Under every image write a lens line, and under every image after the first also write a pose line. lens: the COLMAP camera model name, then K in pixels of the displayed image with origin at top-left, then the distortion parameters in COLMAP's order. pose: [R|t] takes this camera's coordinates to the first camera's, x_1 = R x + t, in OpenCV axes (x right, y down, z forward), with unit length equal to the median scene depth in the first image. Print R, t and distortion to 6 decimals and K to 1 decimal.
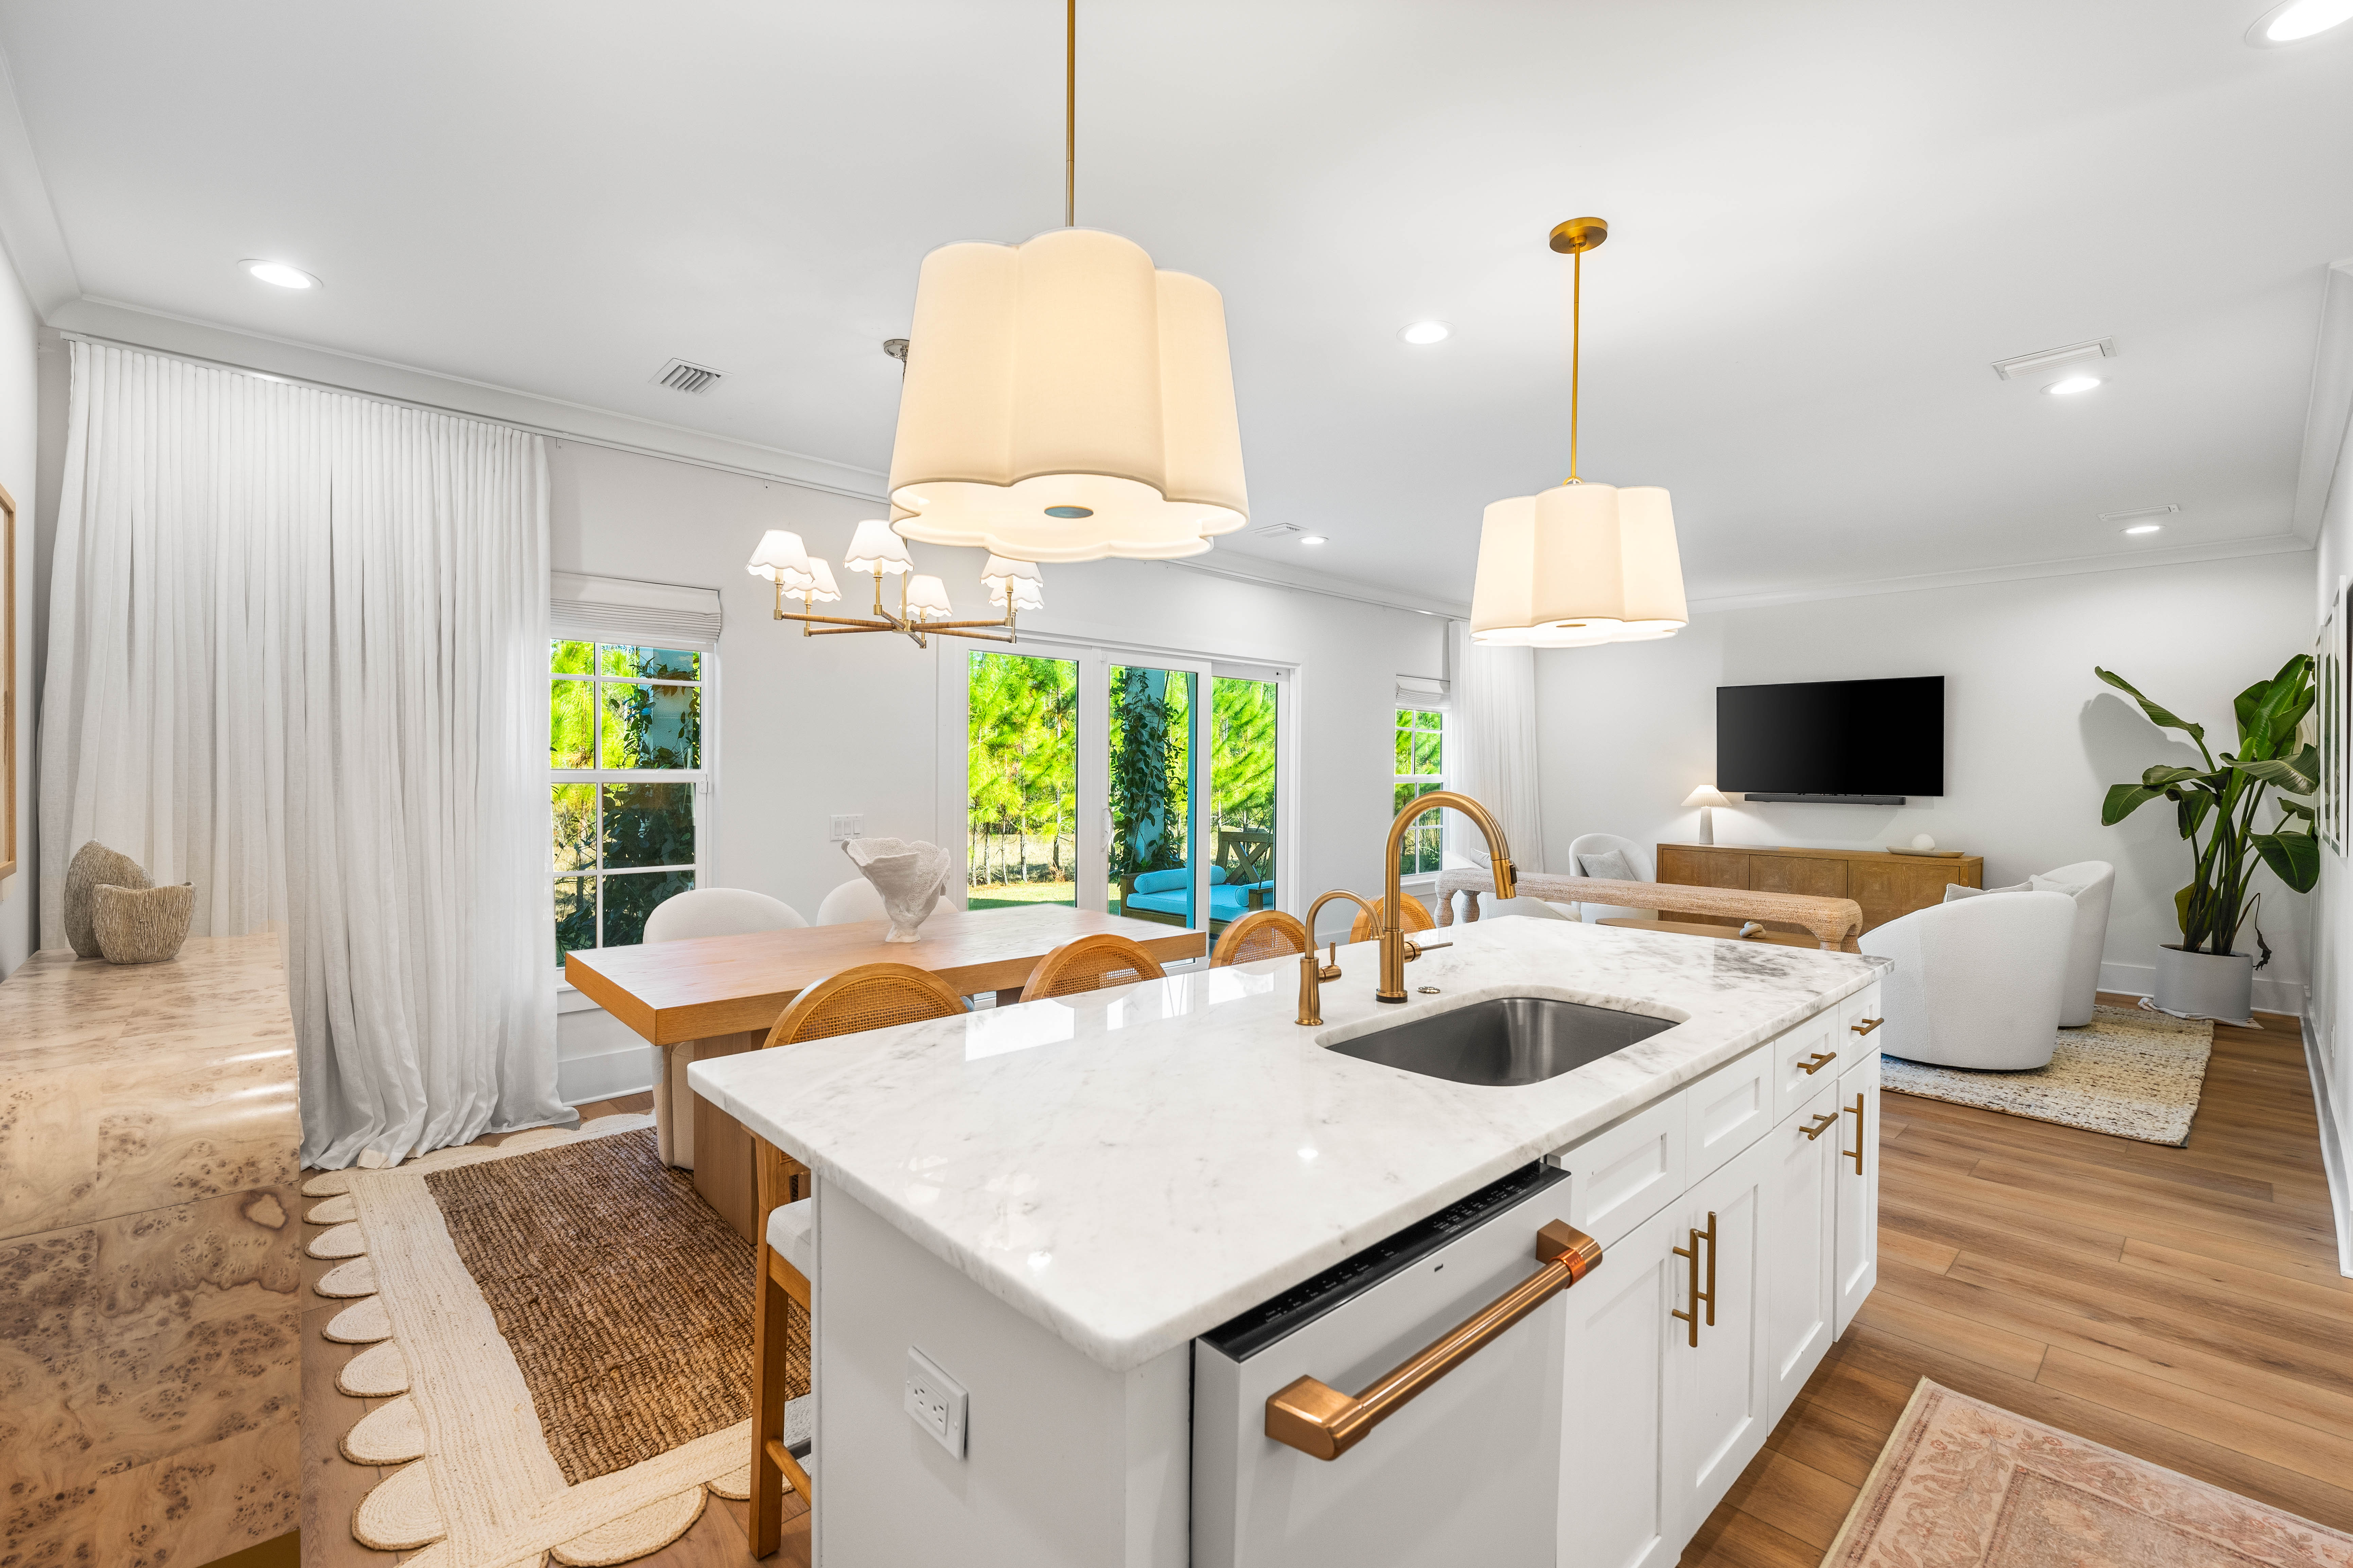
lens RADIAL K [[1014.0, 0, 1177.9], [0, 1014.0, 780.7], [0, 0, 1]] dist [0.000870, -0.001190]
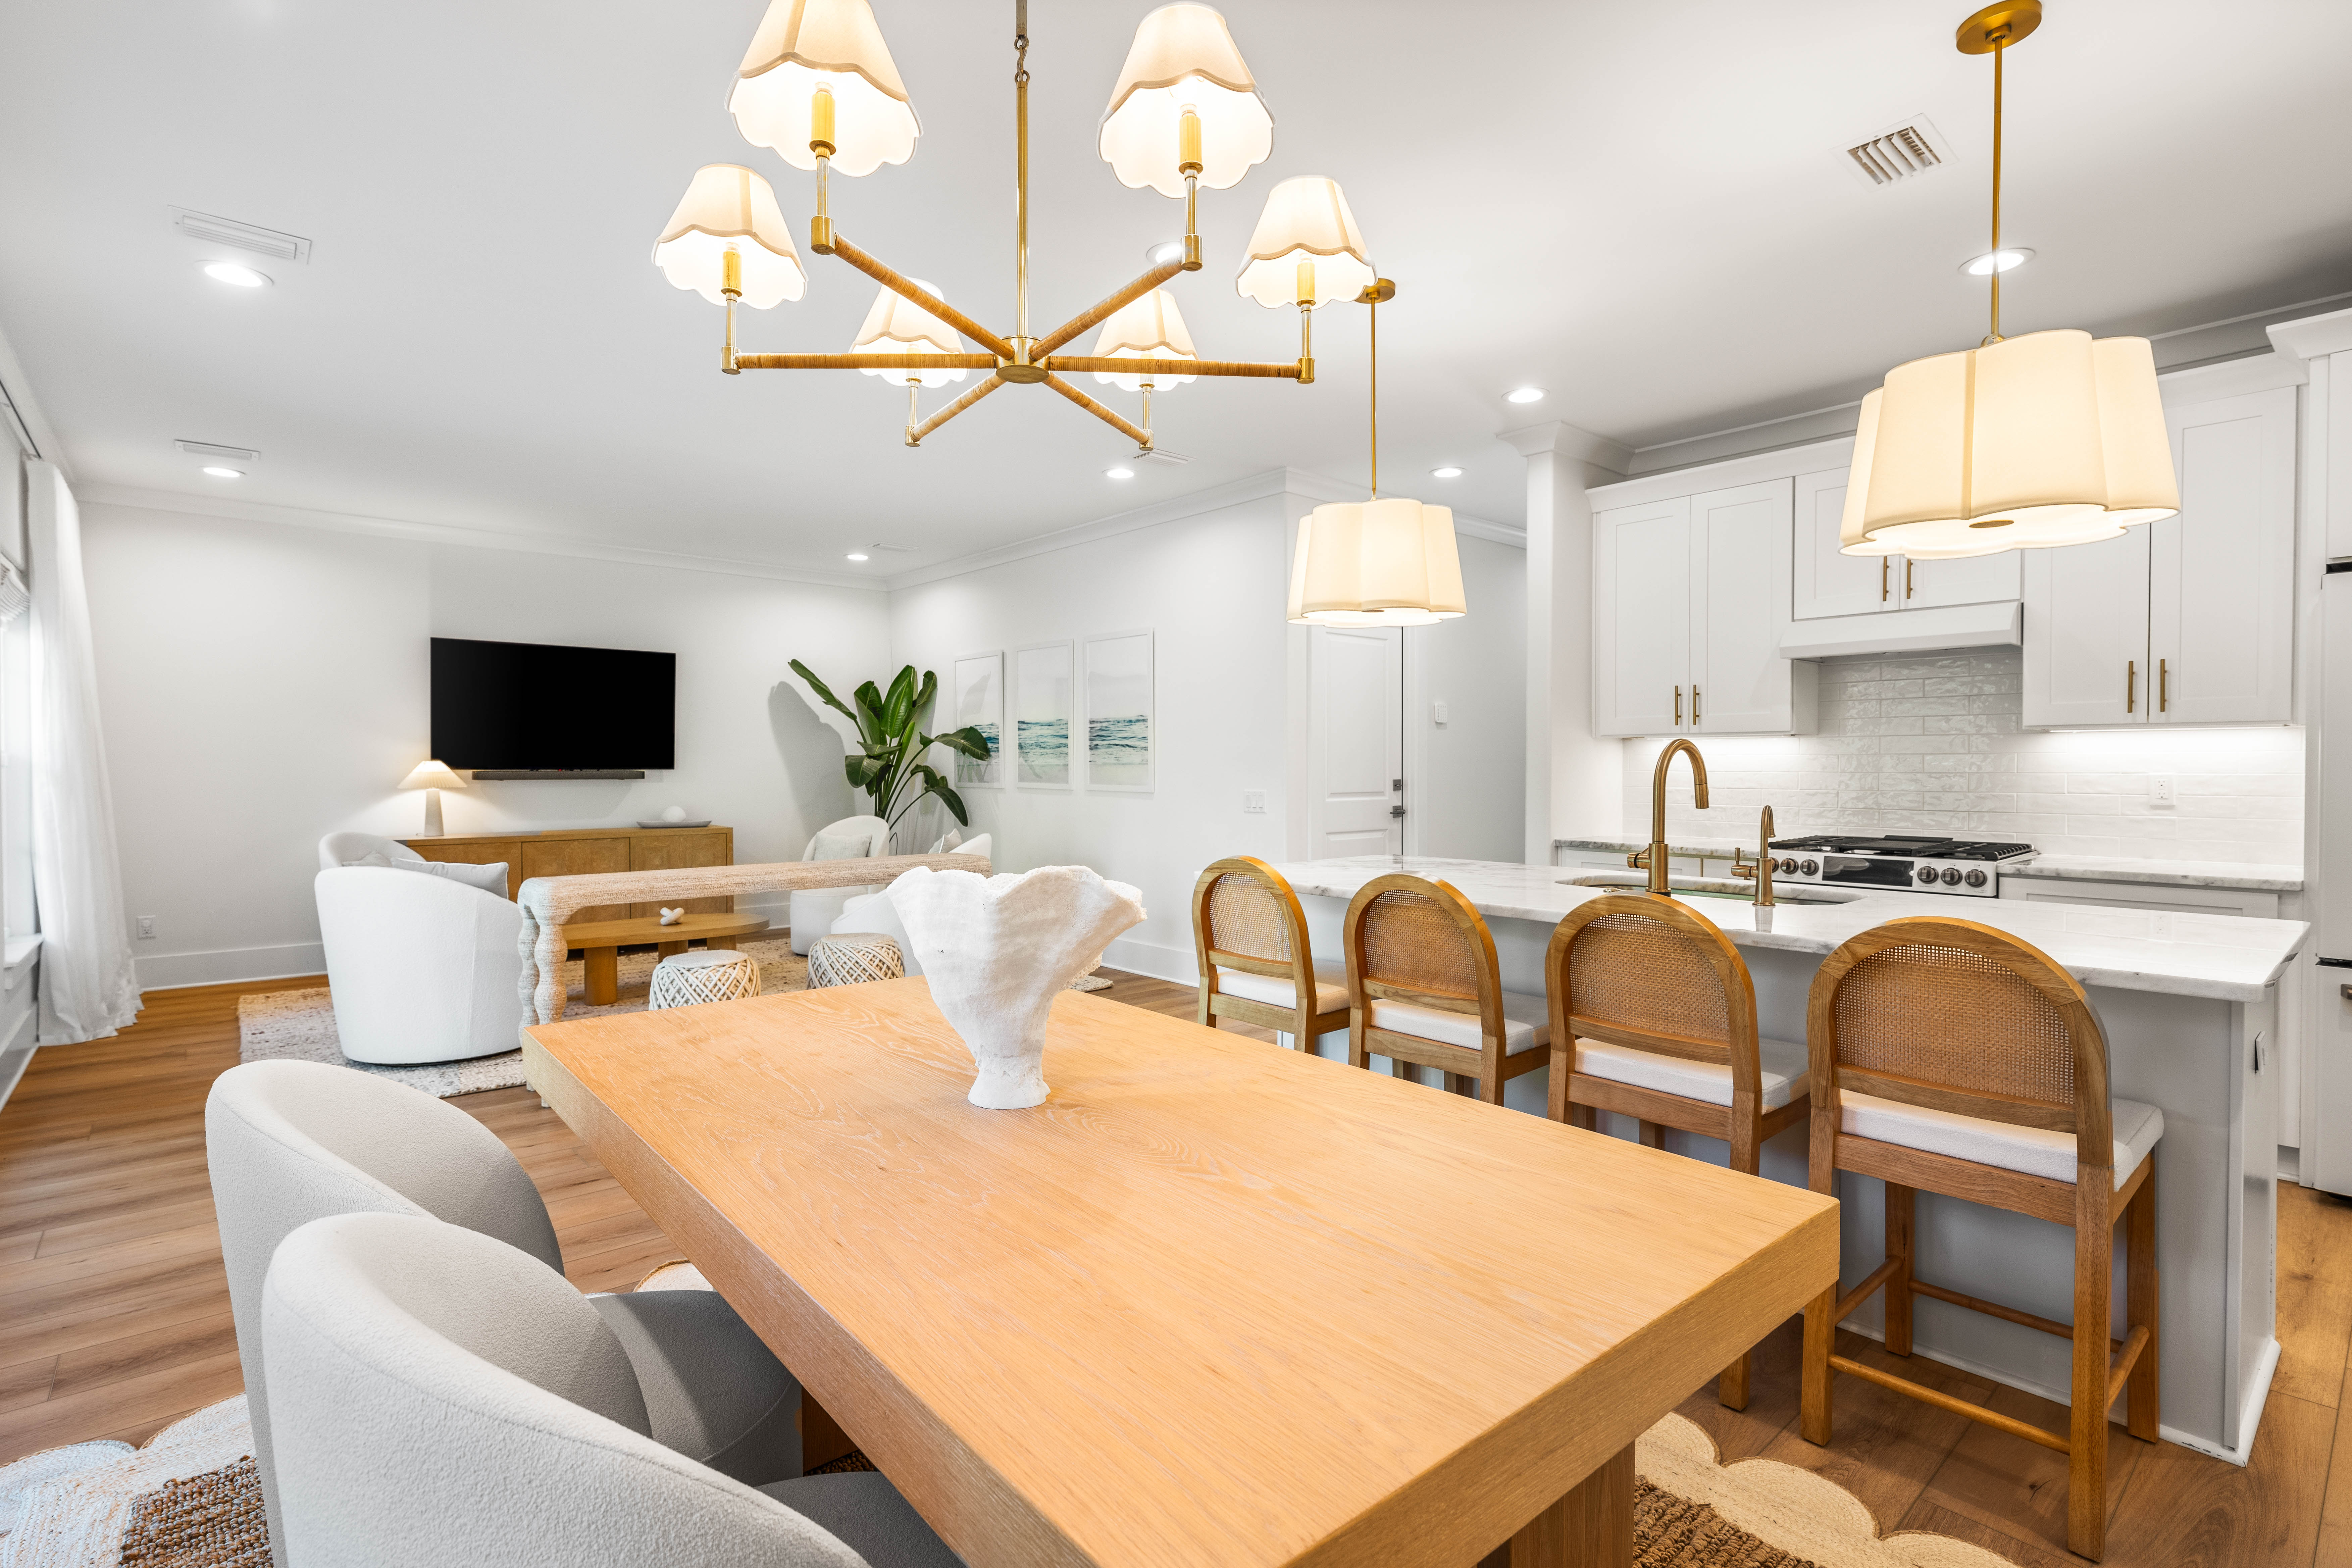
lens RADIAL K [[1101.6, 0, 1176.6], [0, 1101.6, 780.0], [0, 0, 1]] dist [0.000677, 0.000316]
pose [[0.032319, -0.020827, 0.999261, -0.391955], [0.009306, 0.999746, 0.020536, 0.008277], [-0.999434, 0.008635, 0.032505, 0.492542]]
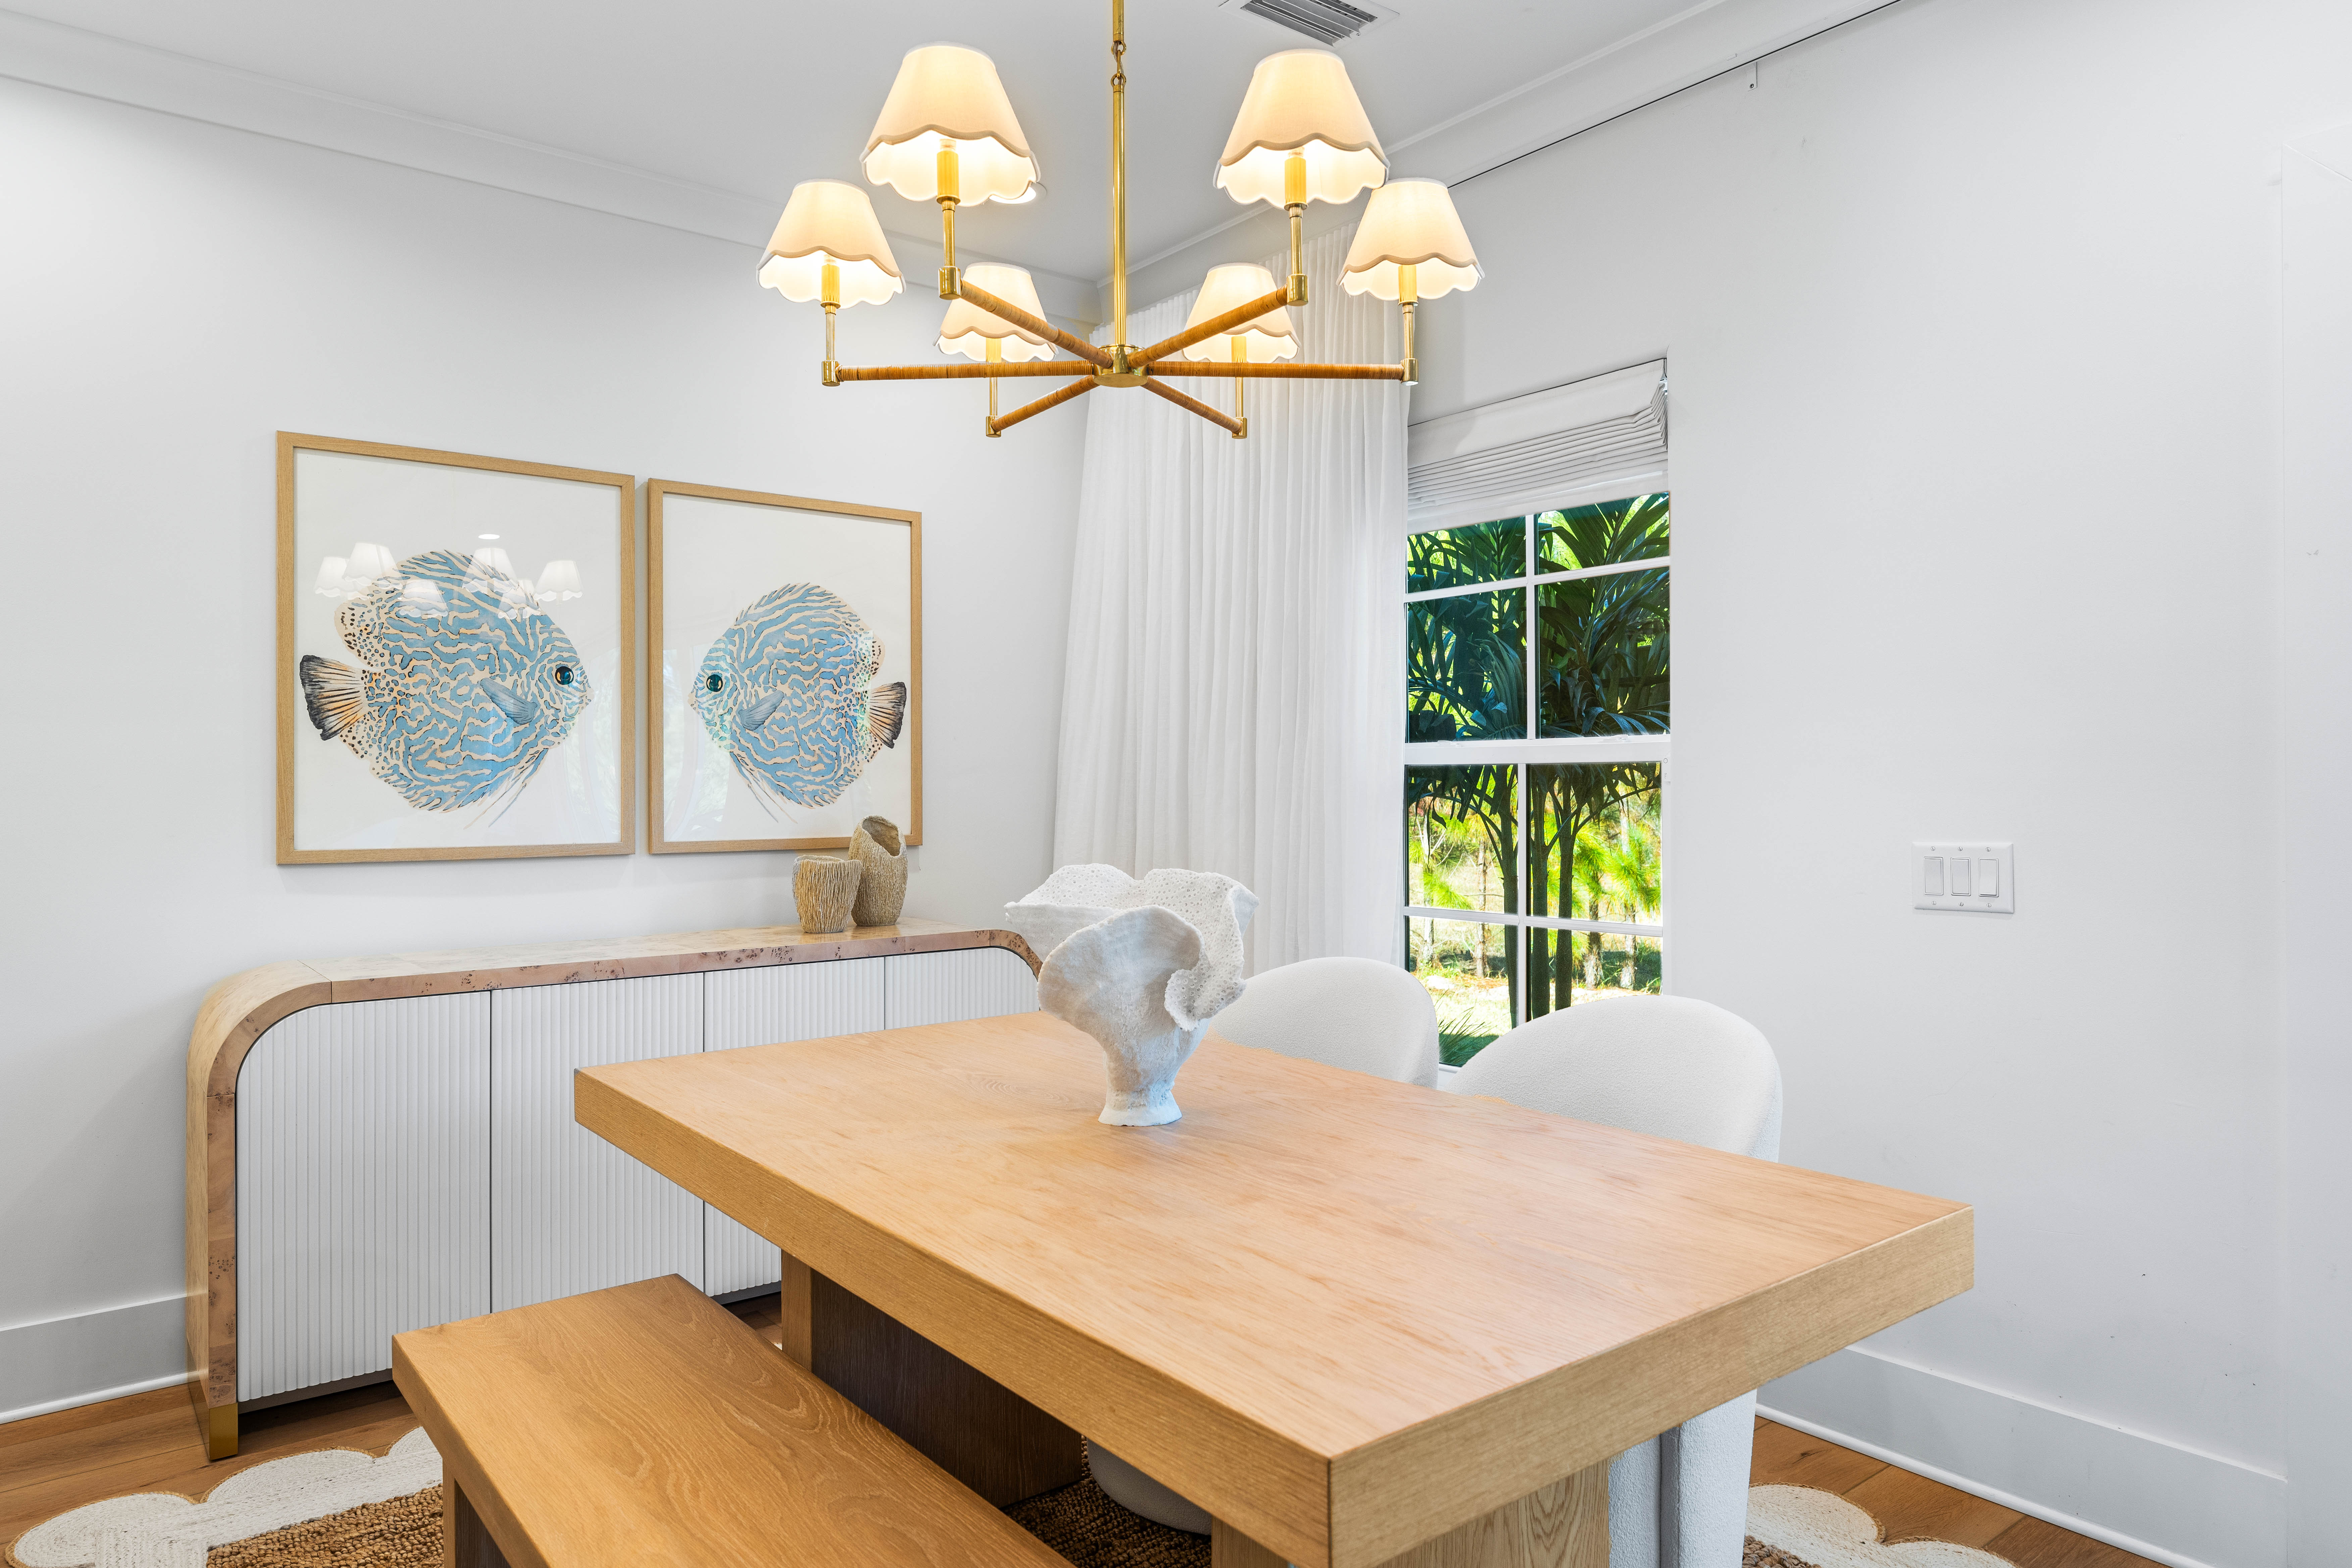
lens RADIAL K [[1477.6, 0, 1180.2], [0, 1477.6, 785.8], [0, 0, 1]] dist [-0.000601, -0.000057]
pose [[-0.081215, -0.005171, -0.996683, 0.179243], [-0.004665, 0.999978, -0.004808, 0.012663], [0.996686, 0.004259, -0.081237, 0.574234]]
